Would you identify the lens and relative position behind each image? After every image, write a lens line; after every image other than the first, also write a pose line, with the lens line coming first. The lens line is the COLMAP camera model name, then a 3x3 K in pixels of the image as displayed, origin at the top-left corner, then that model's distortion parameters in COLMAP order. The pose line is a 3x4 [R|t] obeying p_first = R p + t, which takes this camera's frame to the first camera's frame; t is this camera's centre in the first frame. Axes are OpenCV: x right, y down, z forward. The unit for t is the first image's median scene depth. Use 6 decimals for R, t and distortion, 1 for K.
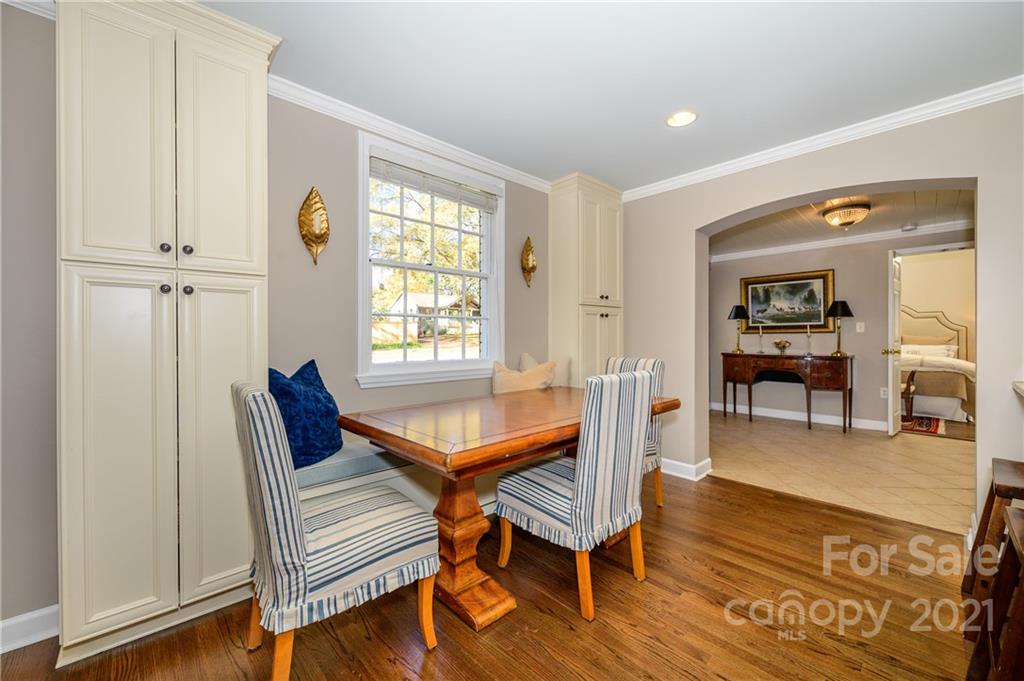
lens RADIAL K [[405.7, 0, 510.0], [0, 405.7, 336.8], [0, 0, 1]] dist [0.001656, 0.000186]
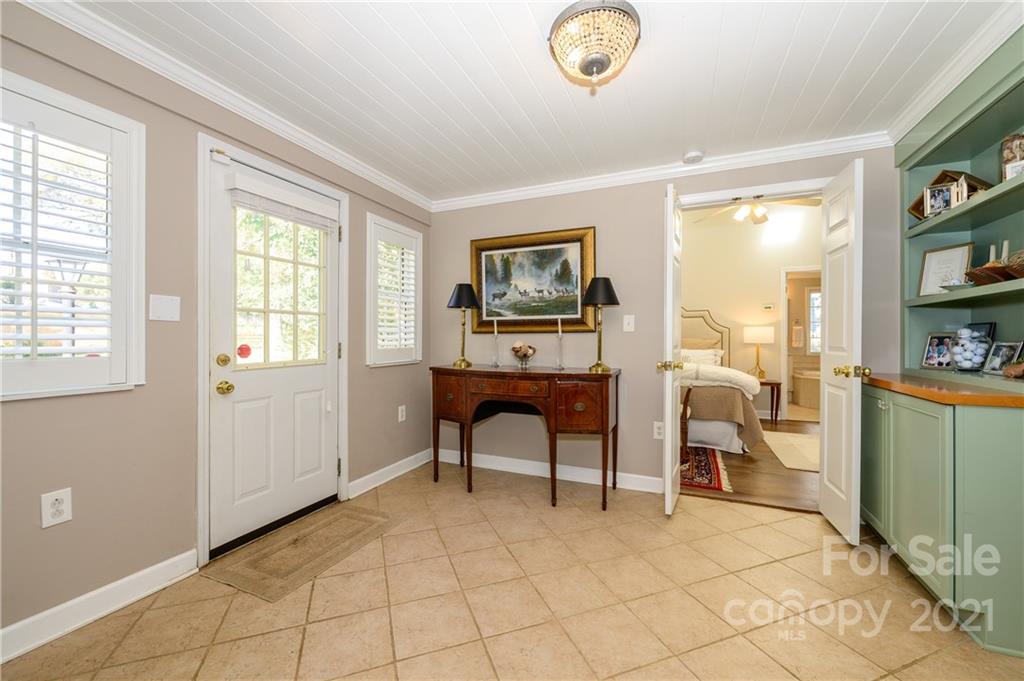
lens RADIAL K [[406.0, 0, 512.6], [0, 406.0, 339.7], [0, 0, 1]] dist [-0.000673, 0.000070]
pose [[0.917866, 0.005106, 0.396857, 0.431891], [-0.006293, 0.999979, 0.001688, 0.000491], [-0.396840, -0.004047, 0.917879, 0.478476]]
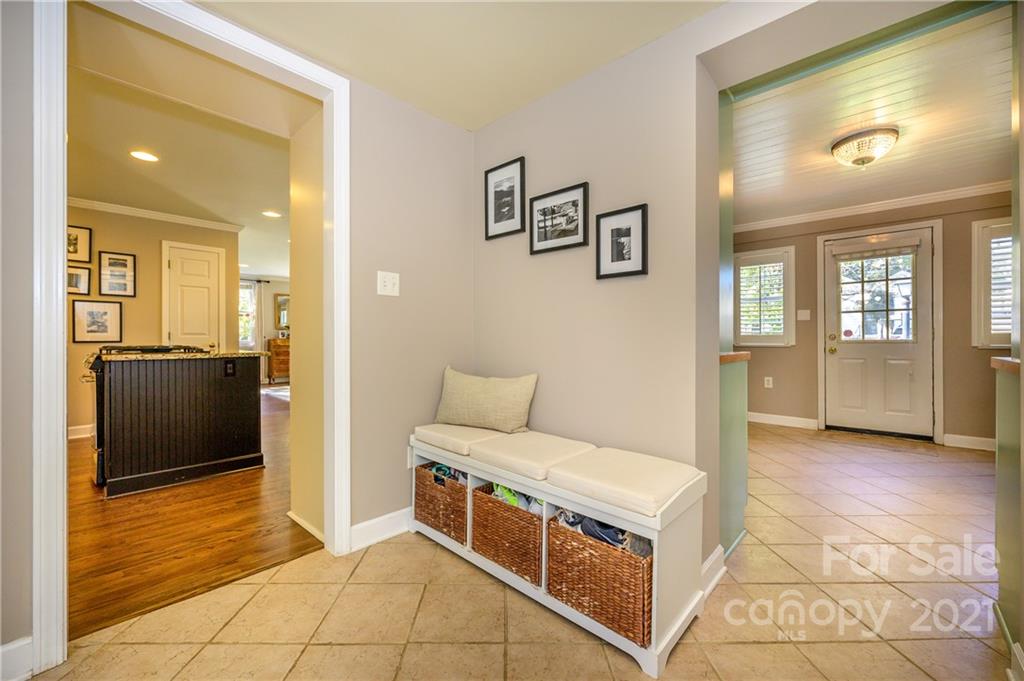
lens RADIAL K [[406.0, 0, 512.6], [0, 406.0, 339.7], [0, 0, 1]] dist [-0.000673, 0.000070]
pose [[0.071800, 0.004686, -0.997408, 1.095762], [-0.000061, 0.999989, 0.004693, 0.023307], [0.997419, -0.000276, 0.071800, 0.246155]]
